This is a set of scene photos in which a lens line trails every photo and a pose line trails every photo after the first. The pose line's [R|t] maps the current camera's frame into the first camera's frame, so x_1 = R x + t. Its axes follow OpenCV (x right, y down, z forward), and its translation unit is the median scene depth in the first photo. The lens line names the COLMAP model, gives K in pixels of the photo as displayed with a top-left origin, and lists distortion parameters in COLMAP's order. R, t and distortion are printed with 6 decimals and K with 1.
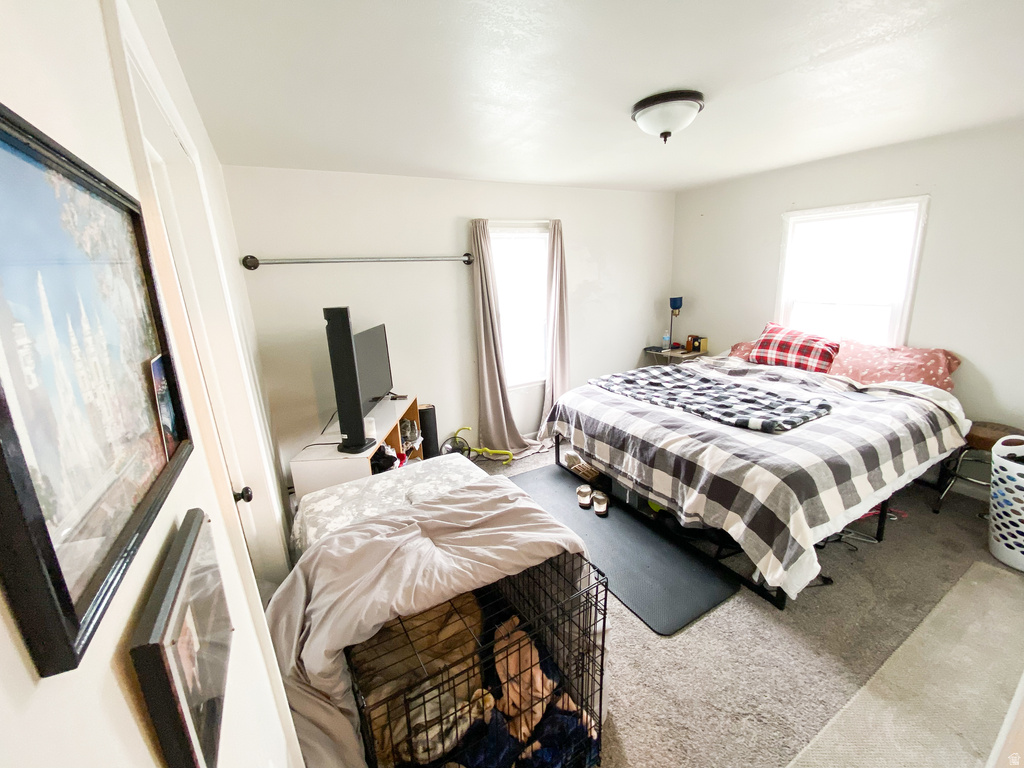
lens RADIAL K [[415.3, 0, 504.2], [0, 415.3, 381.0], [0, 0, 1]] dist [0.015802, -0.017970]
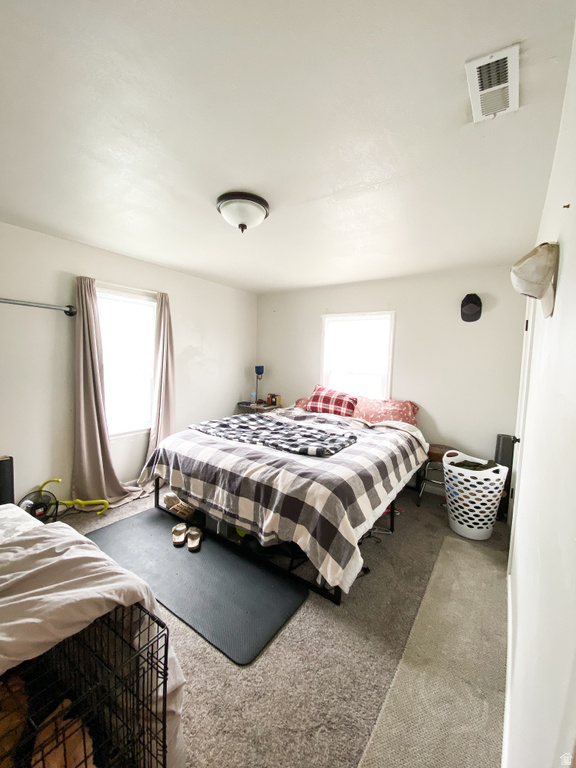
lens RADIAL K [[311.5, 0, 289.3], [0, 311.5, 381.2], [0, 0, 1]] dist [0.015802, -0.017970]
pose [[0.892032, 0.046961, 0.449526, 0.091999], [0.035974, 0.984055, -0.174187, 0.057872], [-0.450538, 0.171551, 0.876120, 0.145579]]
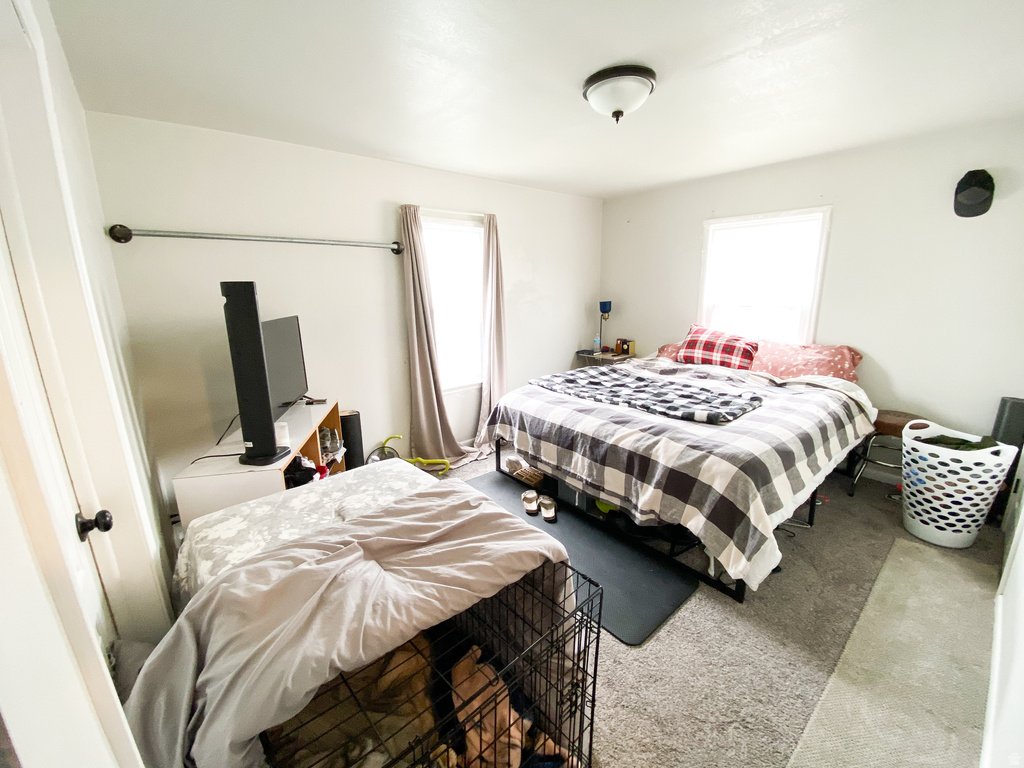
lens RADIAL K [[415.3, 0, 504.1], [0, 415.3, 381.4], [0, 0, 1]] dist [0.015802, -0.017970]
pose [[0.981142, -0.011623, 0.192937, -0.057936], [0.018395, 0.999275, -0.033344, 0.048986], [-0.192410, 0.036264, 0.980644, 0.119076]]
